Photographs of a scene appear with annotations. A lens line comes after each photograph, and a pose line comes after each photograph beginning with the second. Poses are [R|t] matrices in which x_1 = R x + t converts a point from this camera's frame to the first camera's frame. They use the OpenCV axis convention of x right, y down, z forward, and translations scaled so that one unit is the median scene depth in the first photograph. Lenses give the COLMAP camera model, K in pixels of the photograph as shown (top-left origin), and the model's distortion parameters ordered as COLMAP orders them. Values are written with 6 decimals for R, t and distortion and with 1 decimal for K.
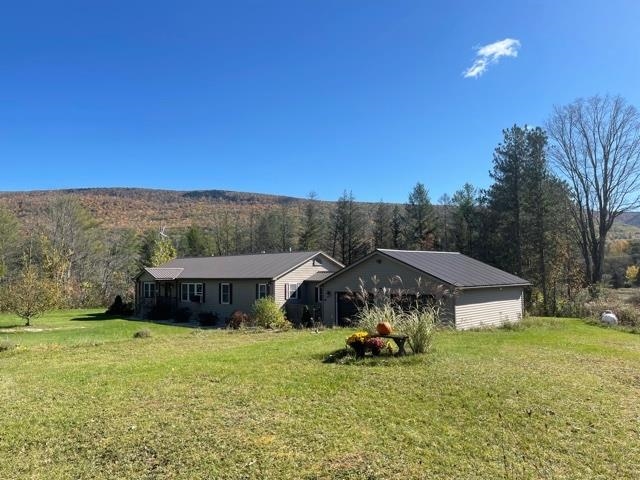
lens RADIAL K [[478.5, 0, 317.6], [0, 478.5, 244.2], [0, 0, 1]] dist [0.087999, -0.130697]
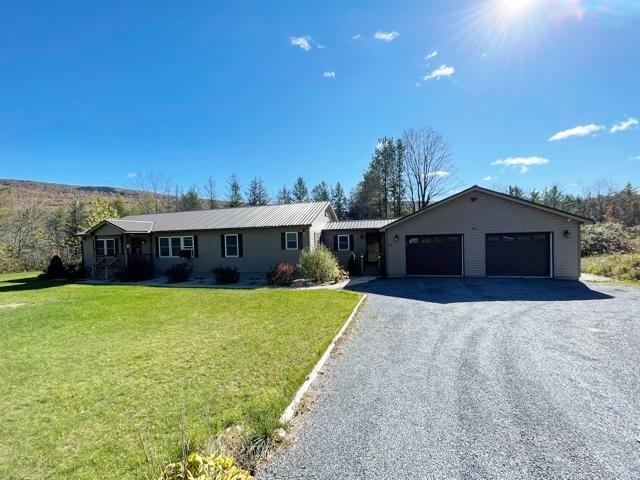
lens RADIAL K [[258.4, 0, 318.1], [0, 258.4, 243.3], [0, 0, 1]] dist [0.000243, 0.000430]
pose [[0.890304, -0.024401, 0.454713, -0.178971], [-0.007308, 0.997669, 0.067846, 0.043587], [-0.455308, -0.063727, 0.888050, 0.338257]]
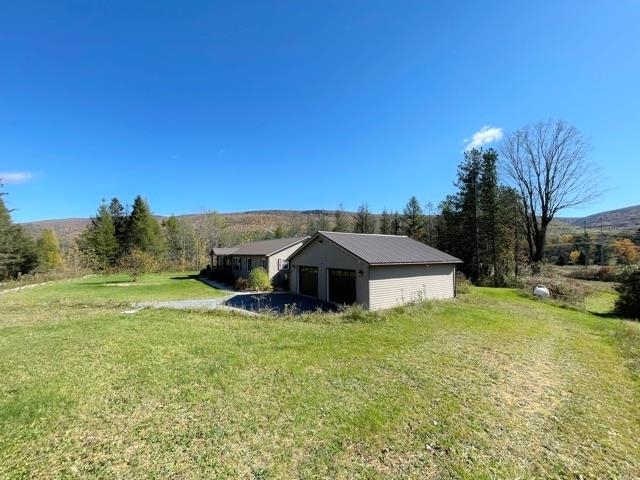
lens RADIAL K [[258.4, 0, 318.1], [0, 258.4, 243.3], [0, 0, 1]] dist [0.000243, 0.000430]
pose [[0.978156, 0.002496, -0.207859, 0.126552], [0.001568, 0.999811, 0.019383, 0.013739], [0.207868, -0.019286, 0.977967, 0.173873]]
